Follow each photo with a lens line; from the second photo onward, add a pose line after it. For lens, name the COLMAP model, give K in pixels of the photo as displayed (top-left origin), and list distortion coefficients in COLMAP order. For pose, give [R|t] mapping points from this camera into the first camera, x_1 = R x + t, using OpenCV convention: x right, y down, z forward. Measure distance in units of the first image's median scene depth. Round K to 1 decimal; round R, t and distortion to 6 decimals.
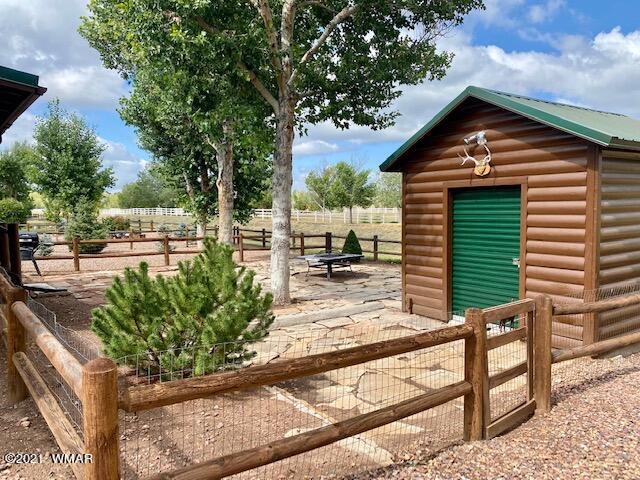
lens RADIAL K [[488.2, 0, 319.7], [0, 488.2, 238.5], [0, 0, 1]] dist [0.041291, -0.042858]
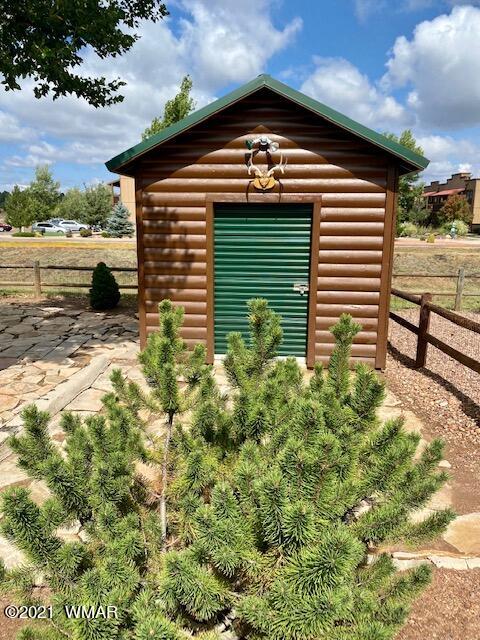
lens RADIAL K [[488.2, 0, 240.6], [0, 488.2, 322.5], [0, 0, 1]] dist [0.041291, -0.042858]
pose [[0.648529, -0.122182, 0.751320, -0.366436], [0.029578, 0.990333, 0.135519, -0.014628], [-0.760615, -0.065666, 0.645874, 0.464547]]
